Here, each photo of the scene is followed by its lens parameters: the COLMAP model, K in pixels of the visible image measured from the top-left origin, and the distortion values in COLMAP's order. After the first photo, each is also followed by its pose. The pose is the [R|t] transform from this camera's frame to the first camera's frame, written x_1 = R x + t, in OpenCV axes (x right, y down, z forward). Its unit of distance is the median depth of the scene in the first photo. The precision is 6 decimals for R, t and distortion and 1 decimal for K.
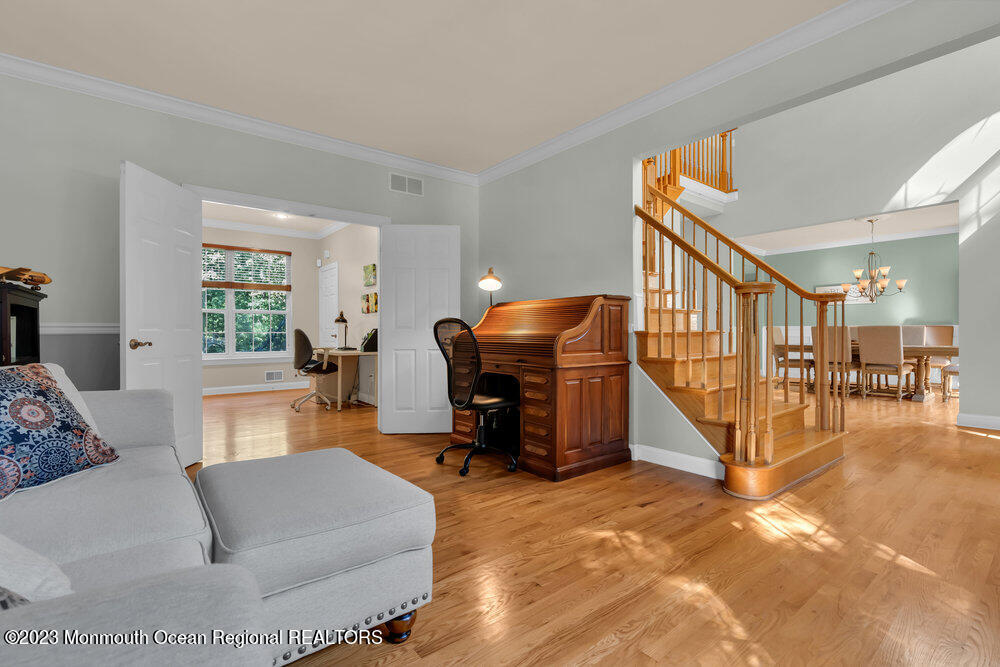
lens RADIAL K [[451.4, 0, 508.9], [0, 451.4, 331.9], [0, 0, 1]] dist [-0.012708, 0.001101]
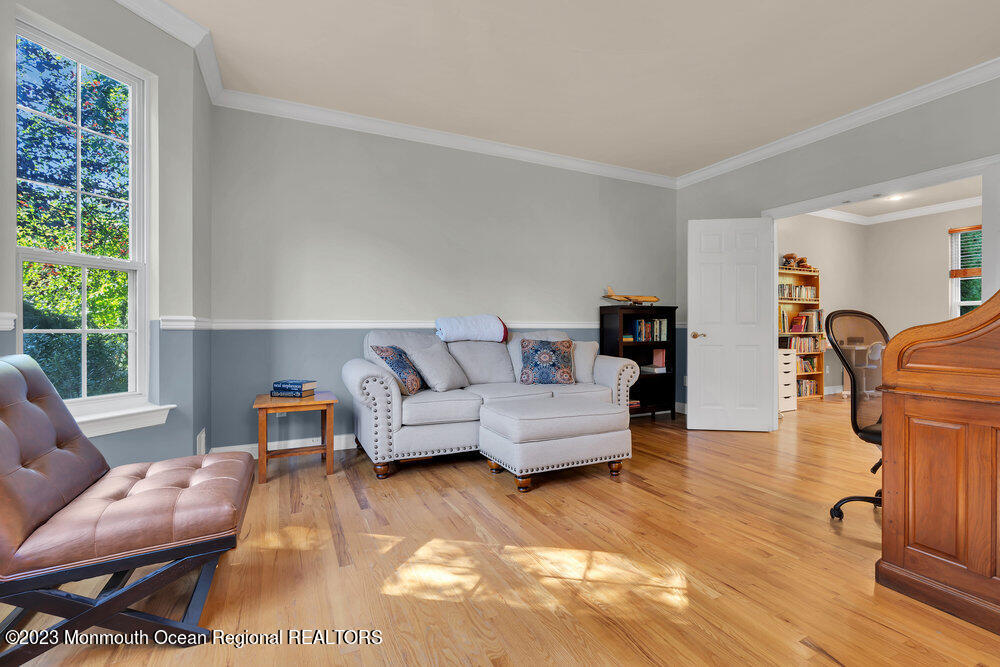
lens RADIAL K [[451.4, 0, 508.9], [0, 451.4, 331.9], [0, 0, 1]] dist [-0.012708, 0.001101]
pose [[-0.208024, 0.012803, -0.978040, 0.874368], [-0.001088, 0.999911, 0.013321, -0.004088], [0.978123, 0.003836, -0.207991, 0.726283]]
